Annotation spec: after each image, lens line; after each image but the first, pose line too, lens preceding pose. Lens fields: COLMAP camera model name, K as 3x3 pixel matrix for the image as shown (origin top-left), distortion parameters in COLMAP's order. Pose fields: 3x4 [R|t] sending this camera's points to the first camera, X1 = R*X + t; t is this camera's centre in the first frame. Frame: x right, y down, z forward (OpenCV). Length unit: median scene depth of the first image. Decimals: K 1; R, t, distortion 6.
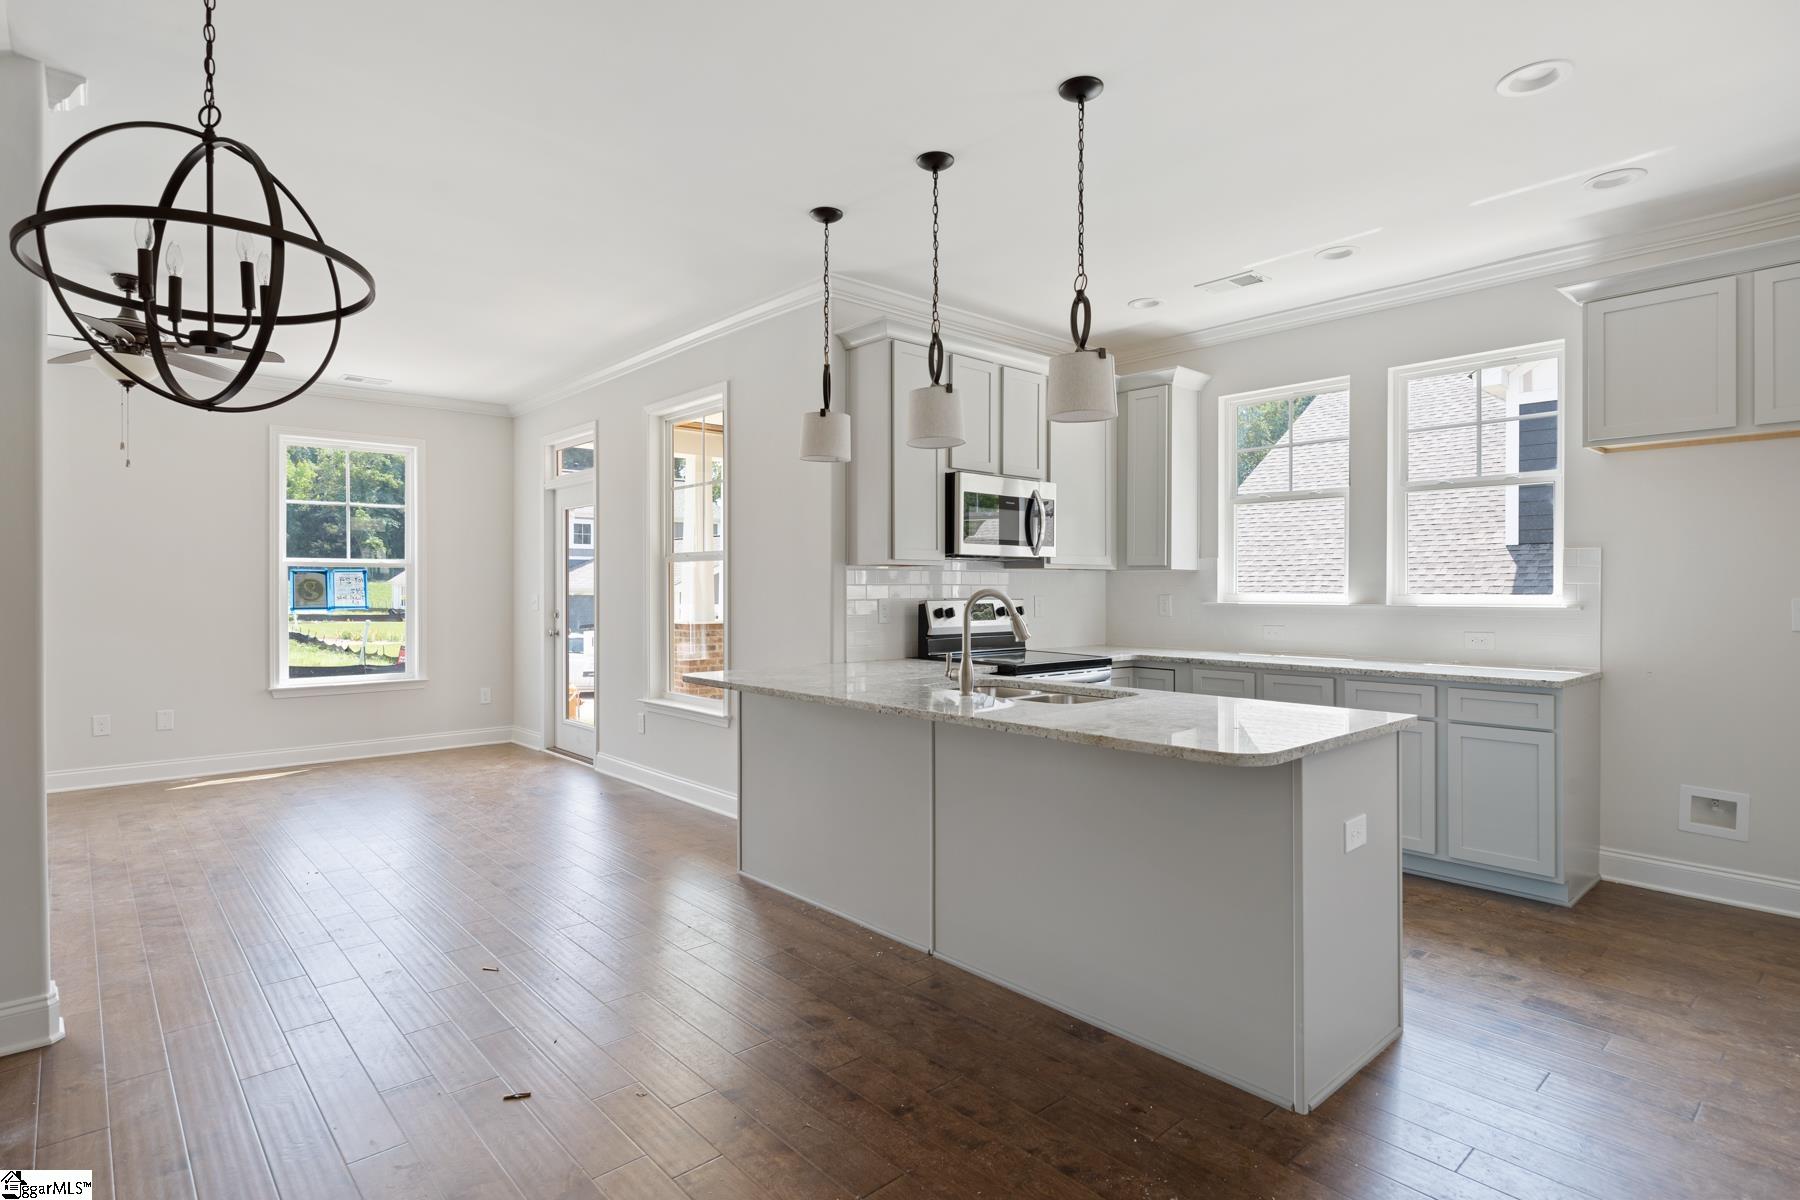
lens RADIAL K [[935.4, 0, 903.7], [0, 935.4, 587.2], [0, 0, 1]] dist [0.003051, 0.003027]
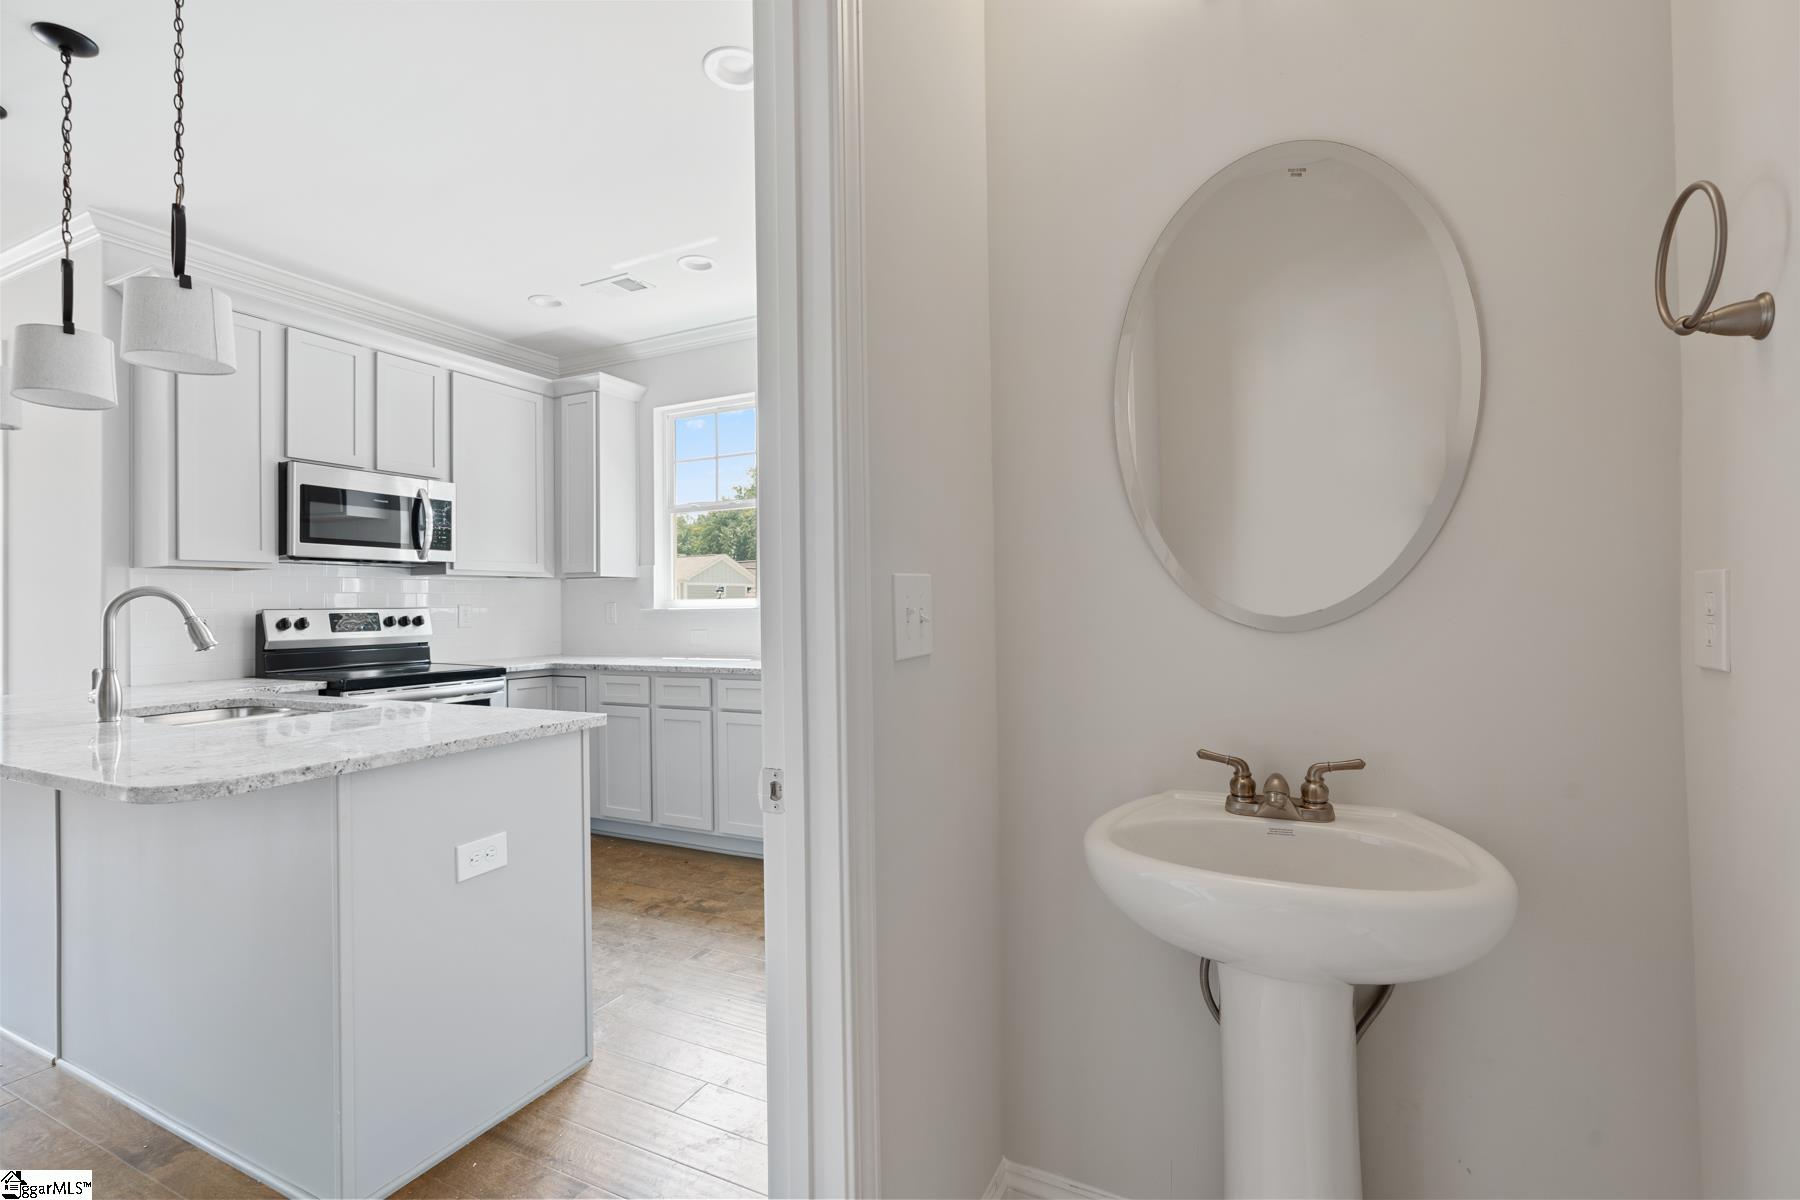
lens RADIAL K [[827.4, 0, 918.2], [0, 827.4, 594.4], [0, 0, 1]] dist [-0.029908, 0.007727]
pose [[0.917247, -0.009416, 0.398207, 0.268577], [0.015656, 0.999800, -0.012422, 0.018171], [-0.398010, 0.017629, 0.917211, 0.068094]]
